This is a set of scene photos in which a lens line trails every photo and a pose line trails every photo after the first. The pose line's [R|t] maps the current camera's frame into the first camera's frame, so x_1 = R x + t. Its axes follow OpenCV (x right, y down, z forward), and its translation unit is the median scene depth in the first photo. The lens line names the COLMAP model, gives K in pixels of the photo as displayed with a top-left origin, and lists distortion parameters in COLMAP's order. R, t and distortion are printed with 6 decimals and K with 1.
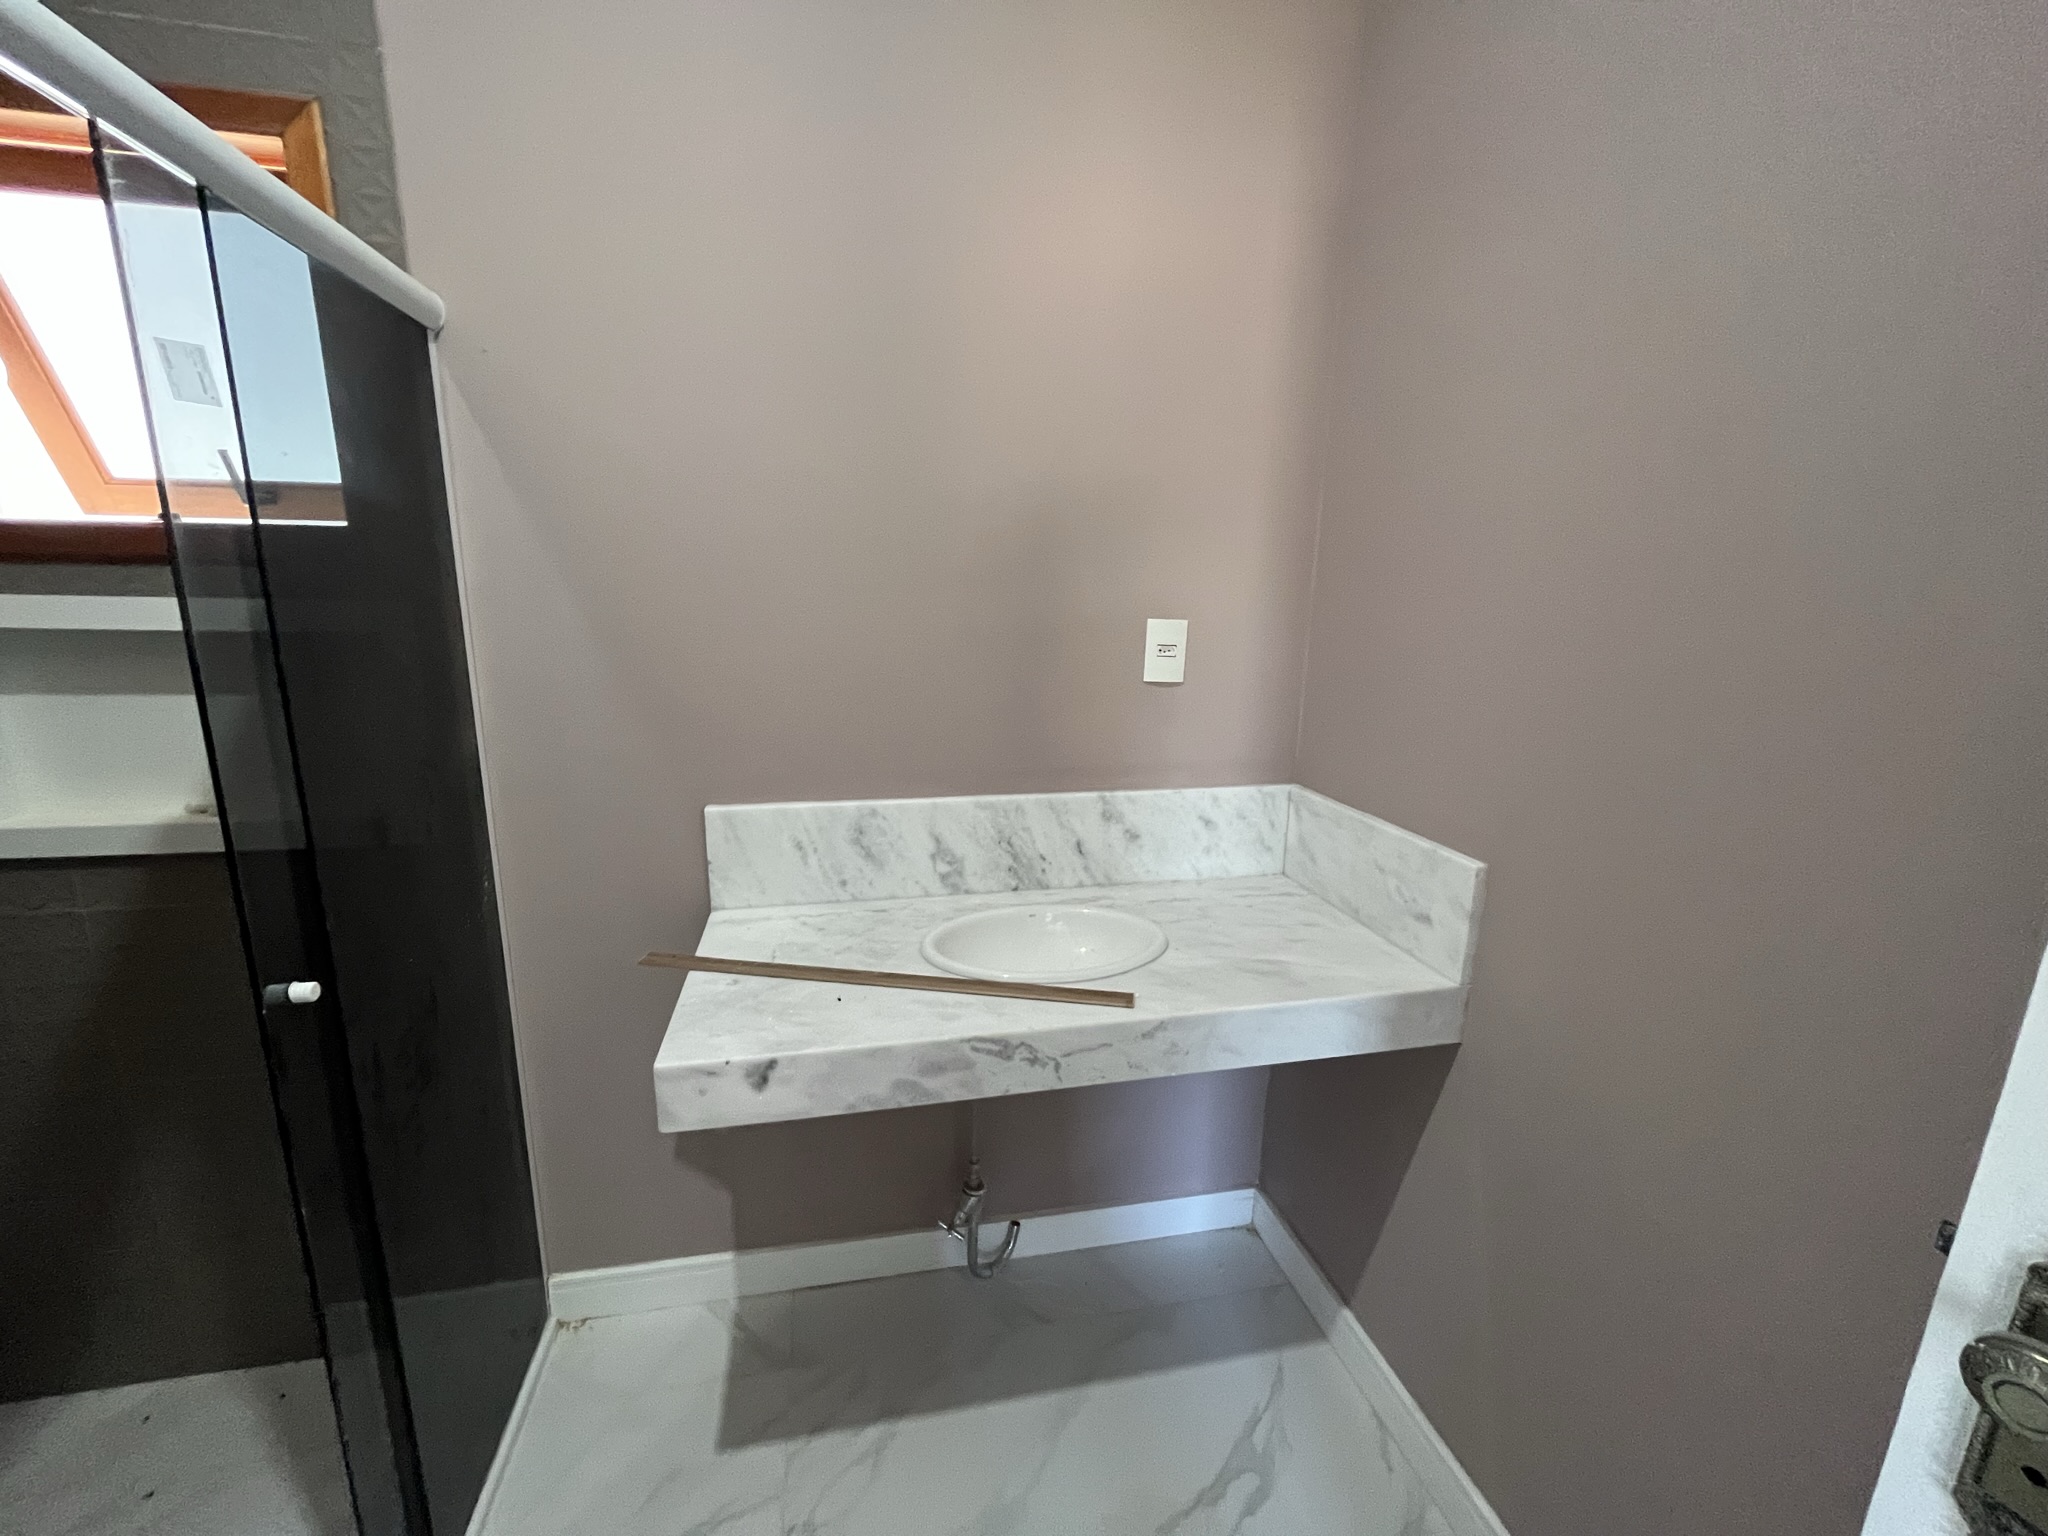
lens RADIAL K [[834.3, 0, 1016.9], [0, 834.3, 774.2], [0, 0, 1]] dist [-0.001074, -0.000159]
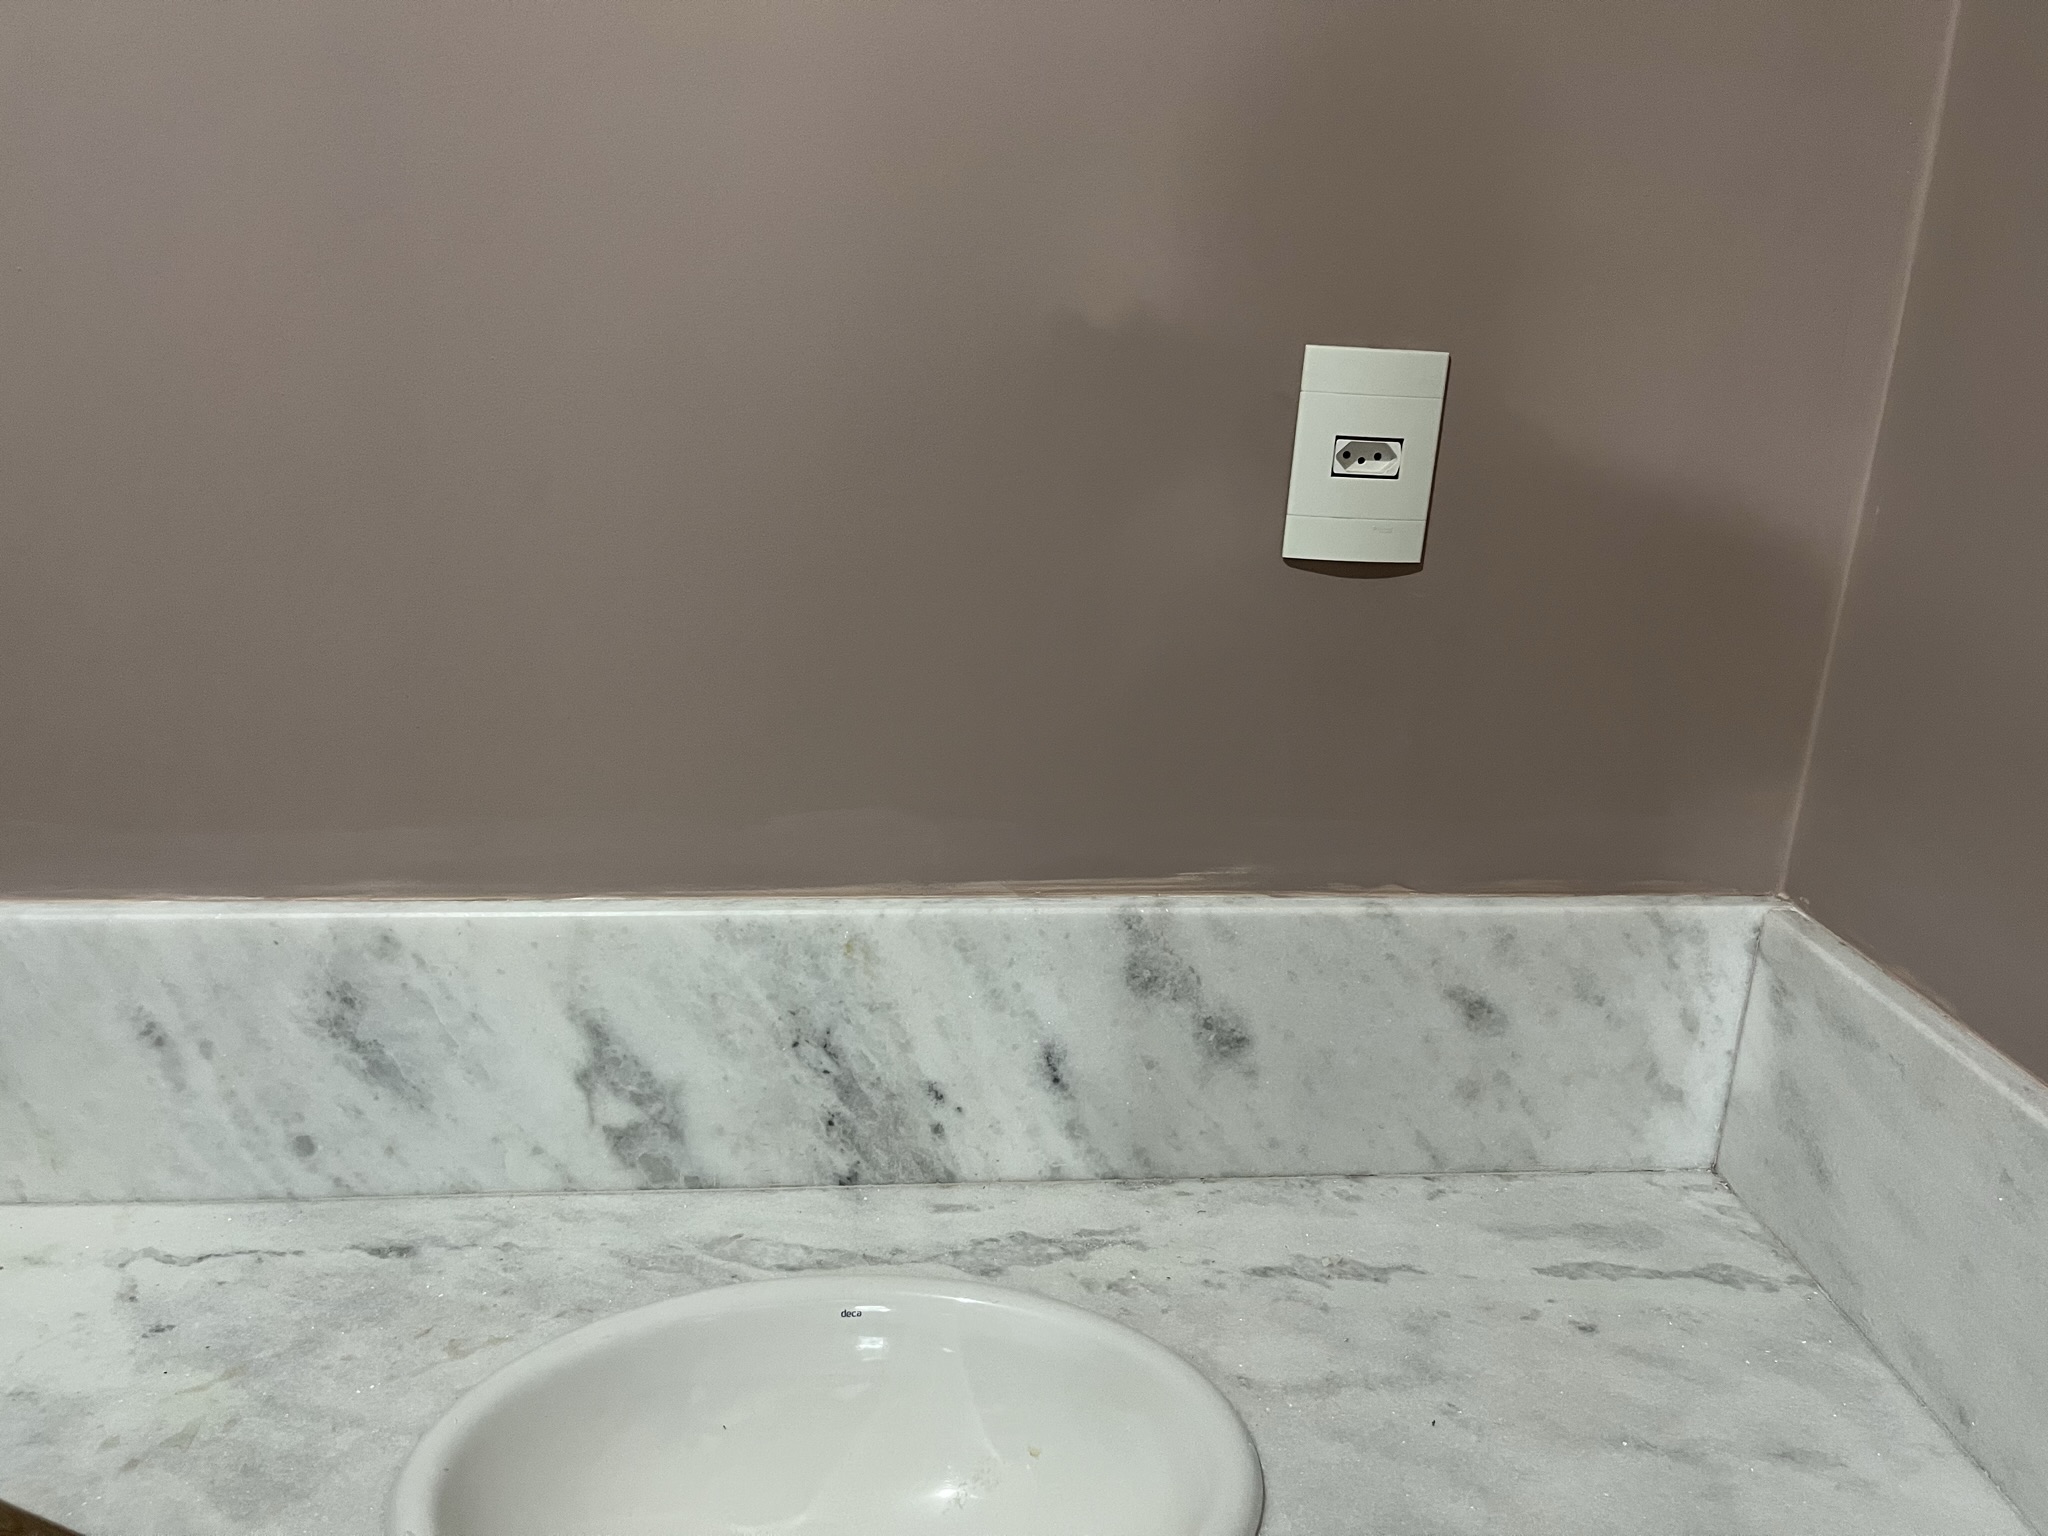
lens RADIAL K [[1563.4, 0, 1025.6], [0, 1563.4, 764.8], [0, 0, 1]] dist [0.053200, -0.068658]
pose [[0.991434, 0.058688, -0.116680, 0.131482], [-0.046427, 0.993372, 0.105152, -0.092823], [0.122078, -0.098834, 0.987587, 0.426106]]
